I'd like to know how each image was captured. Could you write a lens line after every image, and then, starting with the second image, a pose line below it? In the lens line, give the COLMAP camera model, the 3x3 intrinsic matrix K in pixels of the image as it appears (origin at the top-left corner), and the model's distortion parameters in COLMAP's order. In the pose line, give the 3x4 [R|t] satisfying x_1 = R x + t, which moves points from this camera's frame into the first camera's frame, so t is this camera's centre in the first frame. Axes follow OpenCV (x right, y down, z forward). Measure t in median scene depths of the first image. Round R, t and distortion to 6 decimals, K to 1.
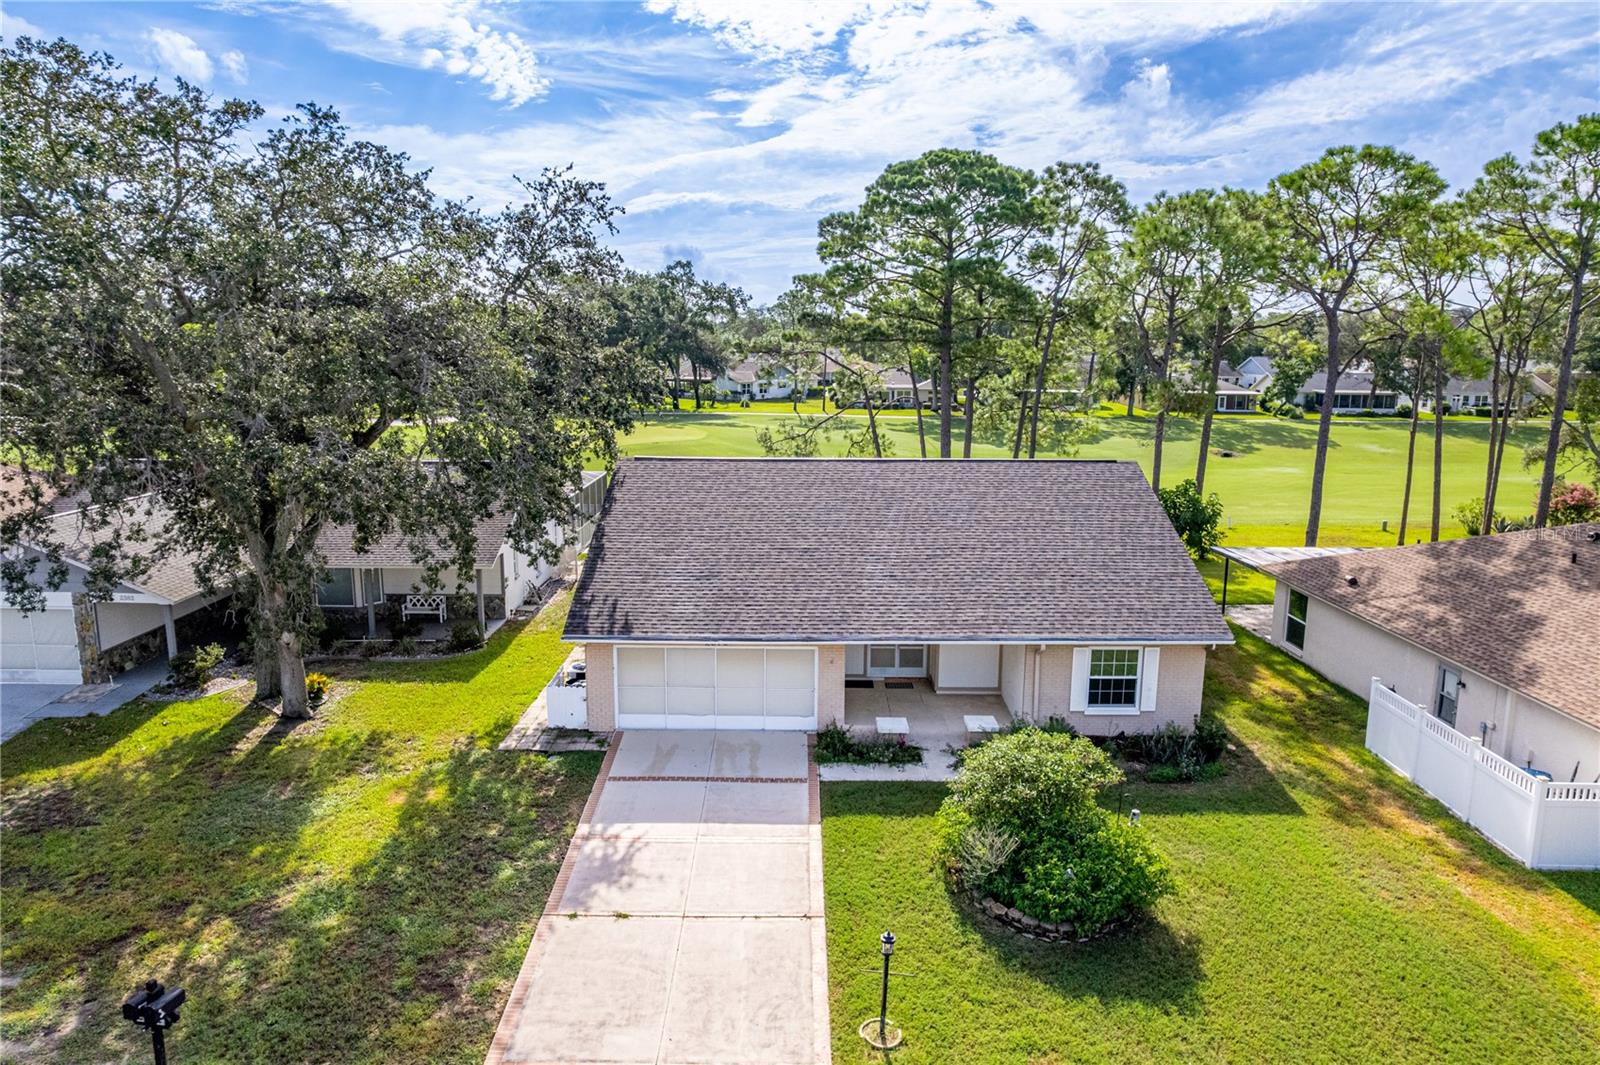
lens RADIAL K [[1025.3, 0, 807.4], [0, 1025.3, 531.2], [0, 0, 1]] dist [-0.069144, 0.054972]
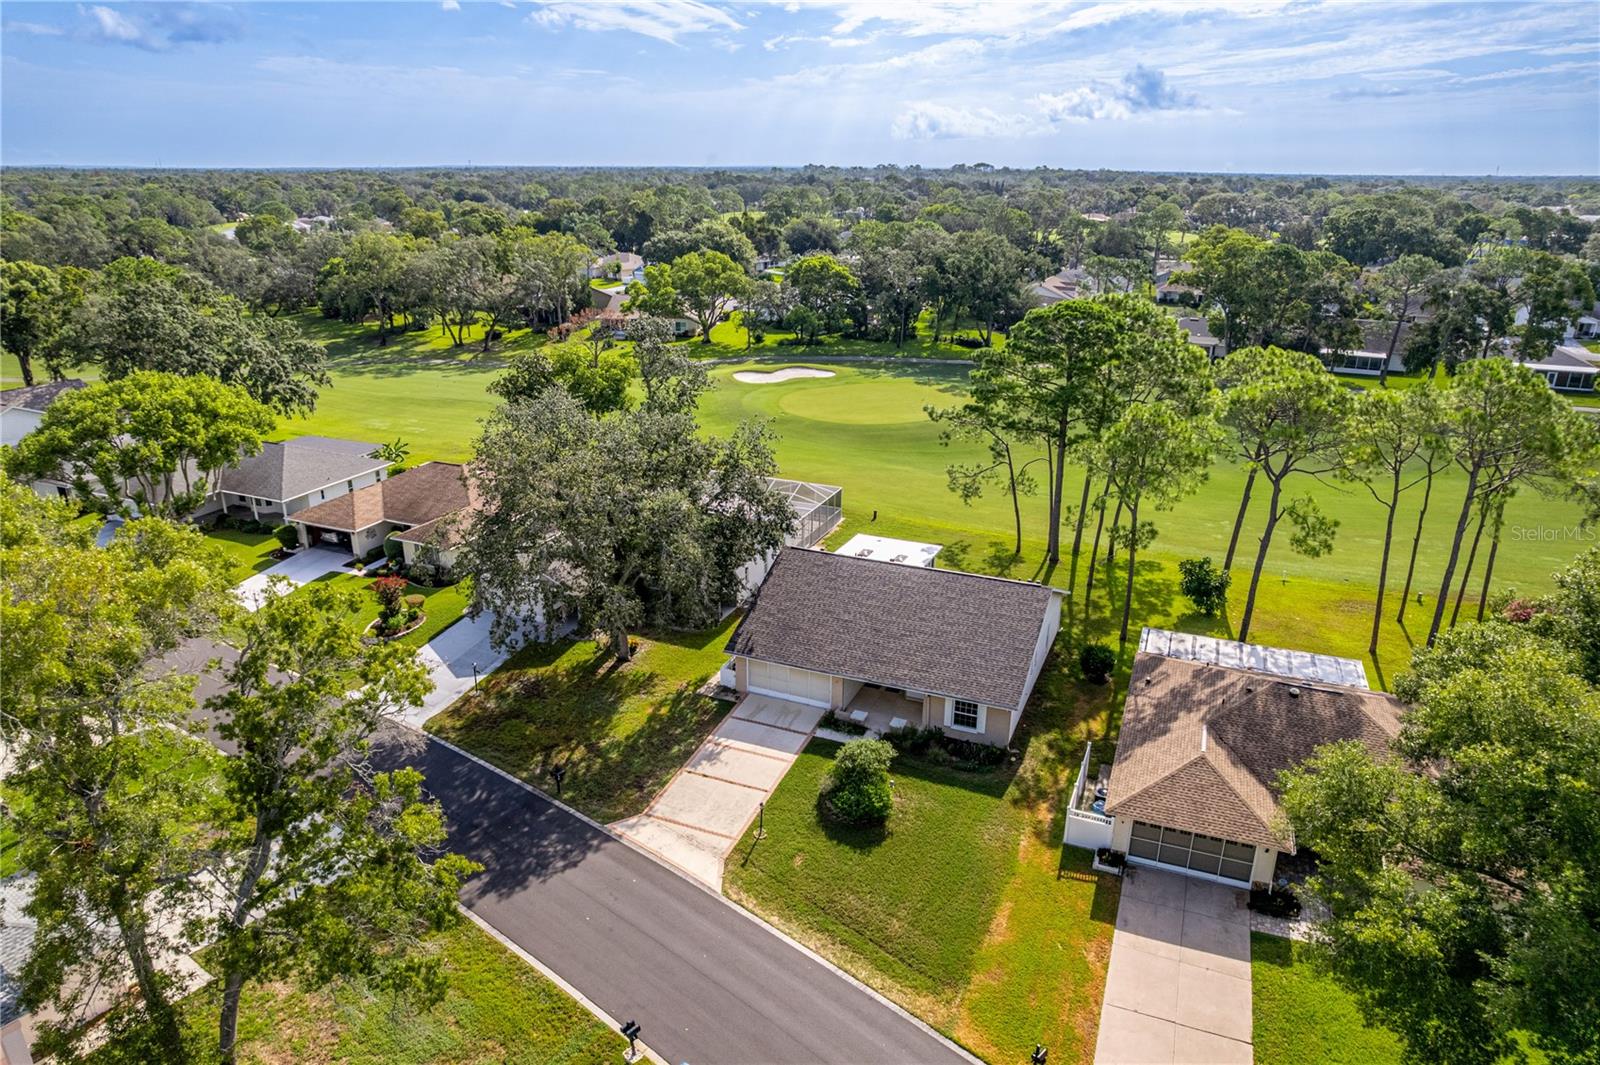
lens RADIAL K [[1025.3, 0, 797.2], [0, 1025.3, 532.6], [0, 0, 1]] dist [-0.069144, 0.054972]
pose [[0.918502, 0.133290, -0.372274, 0.747598], [-0.072433, 0.982258, 0.172979, -0.578643], [0.388726, -0.131917, 0.911861, -1.015046]]
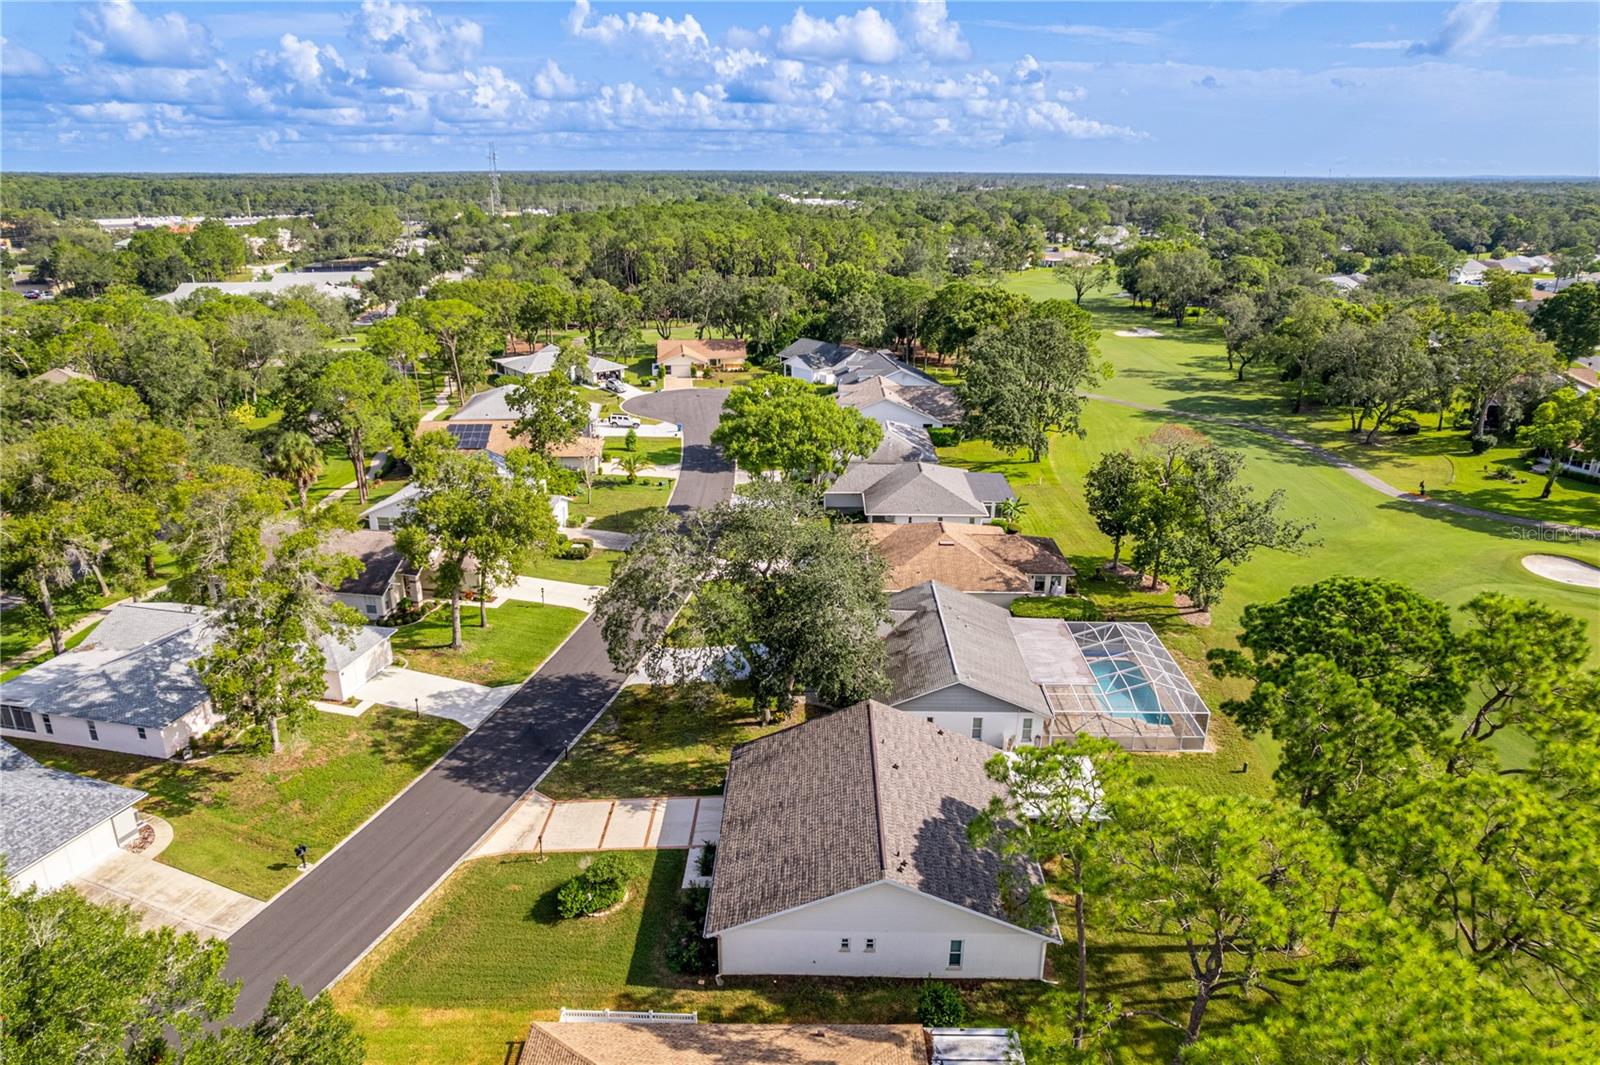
lens RADIAL K [[1025.3, 0, 801.7], [0, 1025.3, 542.0], [0, 0, 1]] dist [-0.069144, 0.054972]
pose [[-0.024935, 0.340521, -0.939906, 1.995840], [-0.187686, 0.921885, 0.338972, -1.277029], [0.981912, 0.184860, 0.040924, 0.992563]]
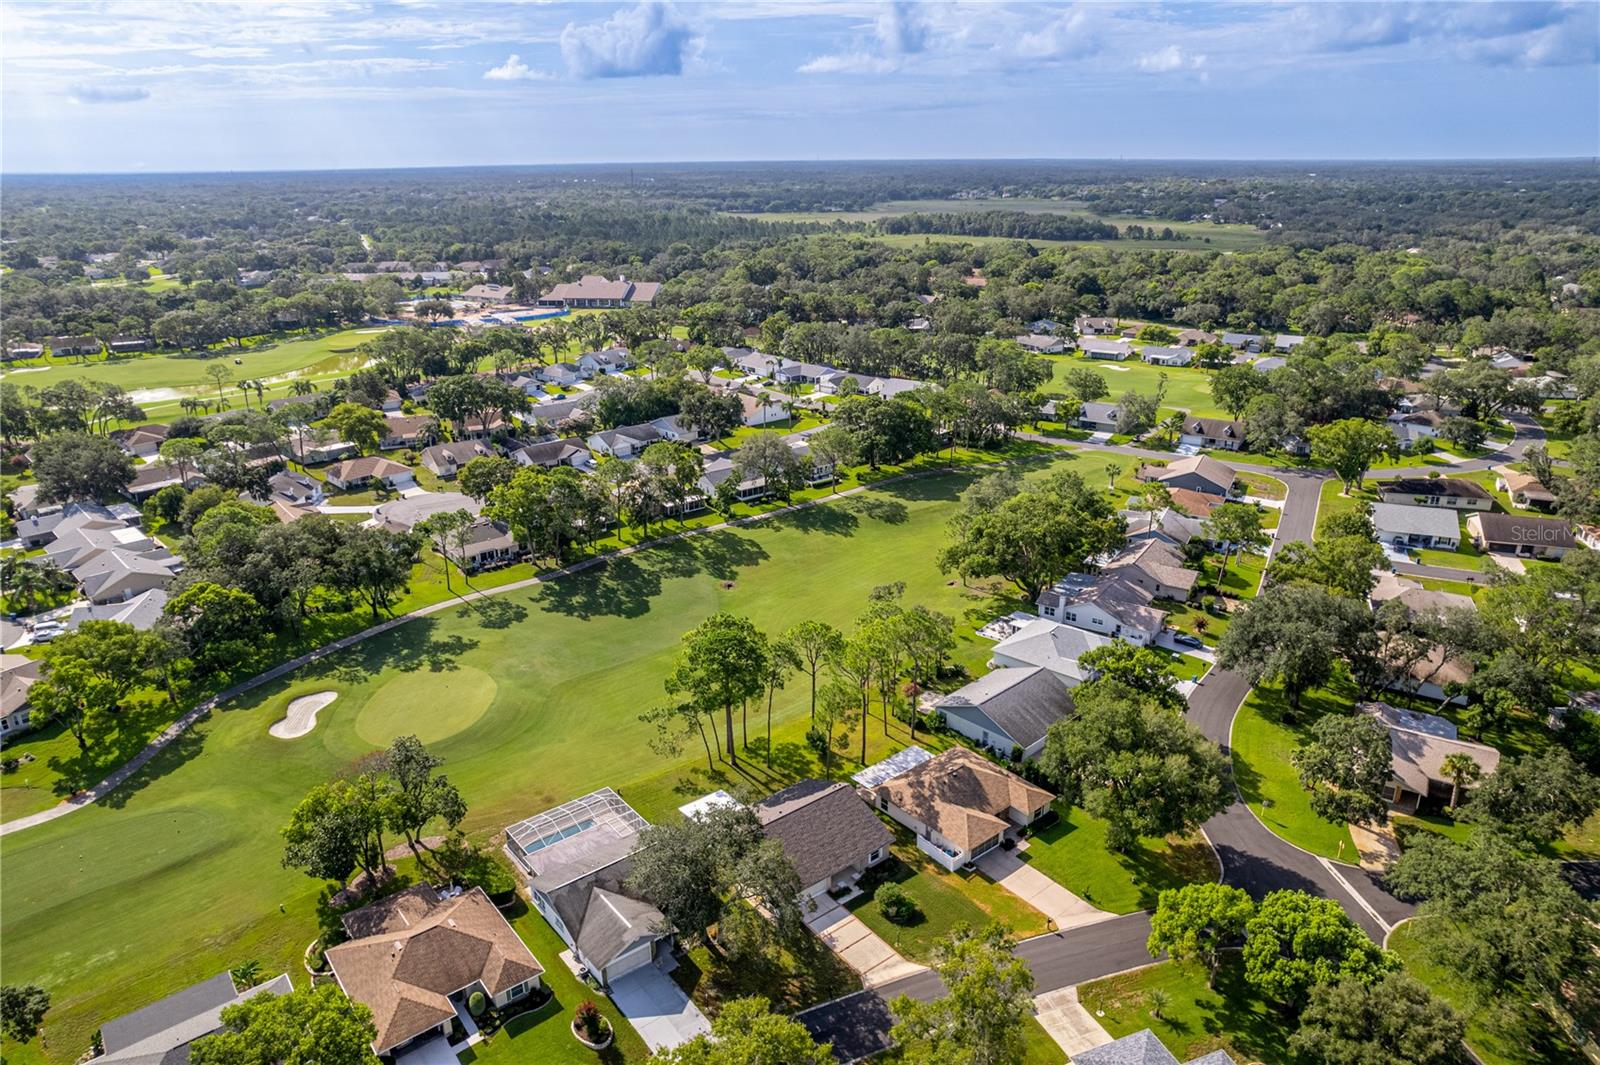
lens RADIAL K [[1025.3, 0, 789.9], [0, 1025.3, 567.9], [0, 0, 1]] dist [-0.069144, 0.054972]
pose [[0.783340, -0.244786, 0.571365, -2.465981], [0.127115, 0.962853, 0.238234, -2.394828], [-0.608457, -0.113989, 0.785357, -2.386339]]
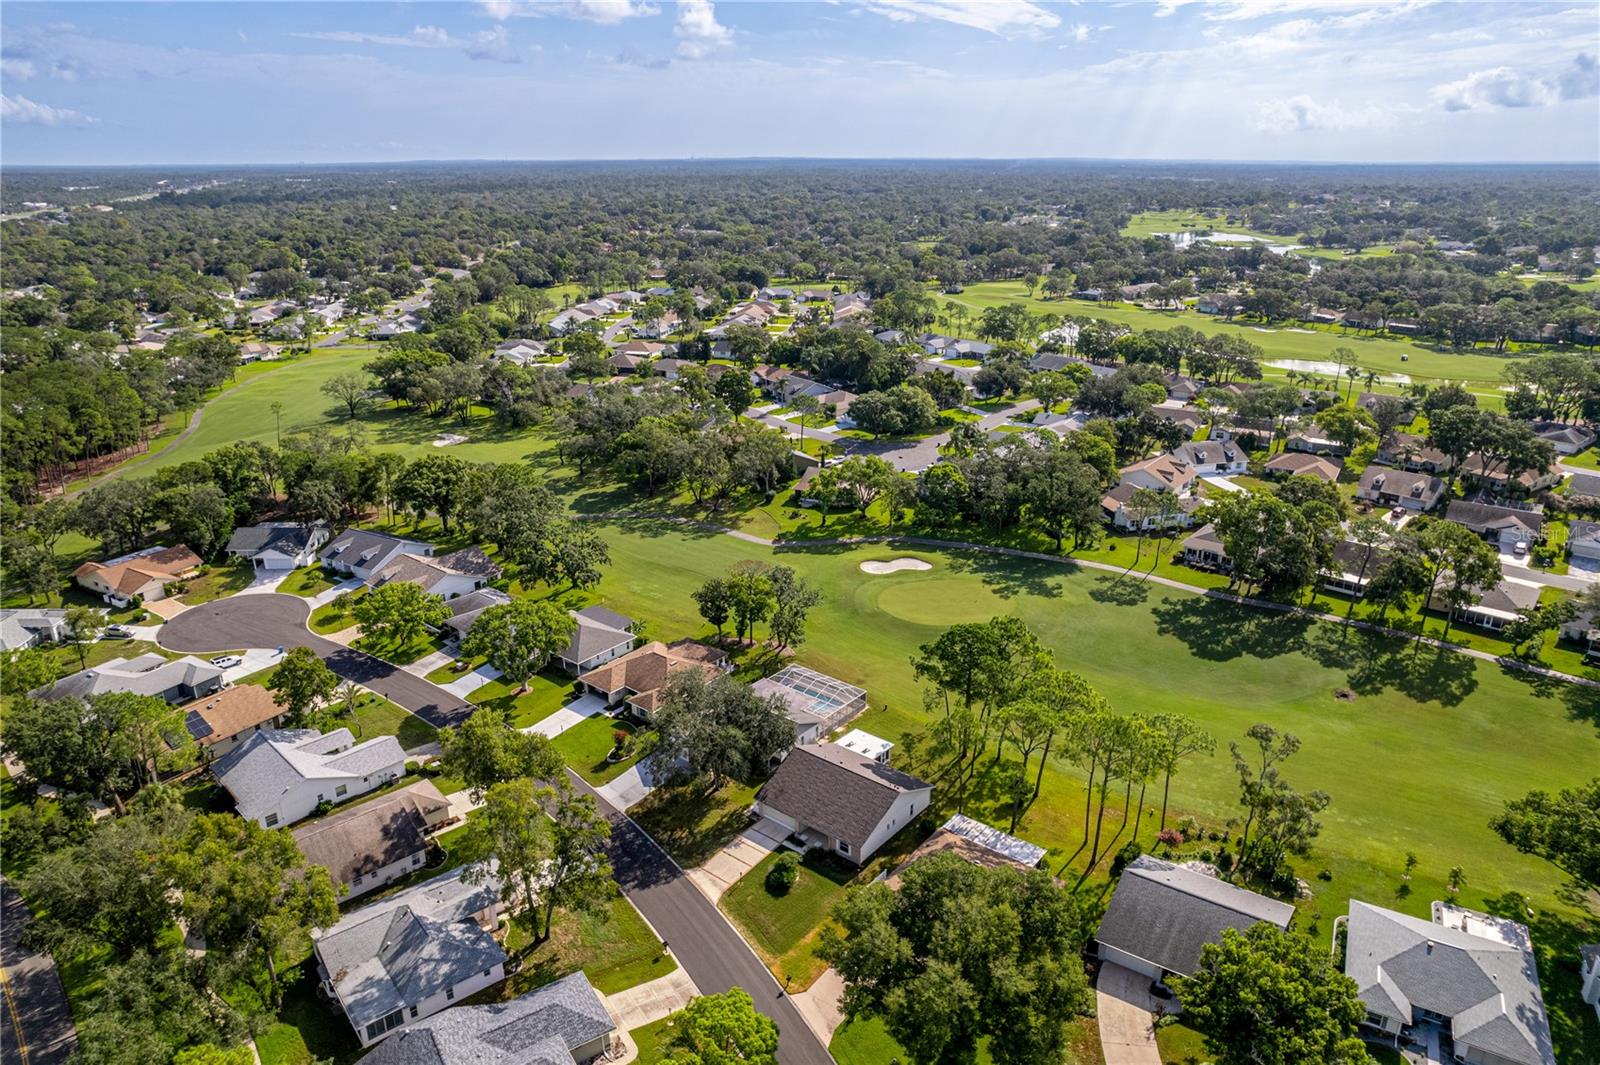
lens RADIAL K [[1025.3, 0, 790.9], [0, 1025.3, 561.8], [0, 0, 1]] dist [-0.069144, 0.054972]
pose [[0.772362, 0.227165, -0.593173, 2.739096], [-0.108514, 0.967322, 0.229157, -2.286507], [0.625845, -0.112624, 0.771773, -2.762765]]
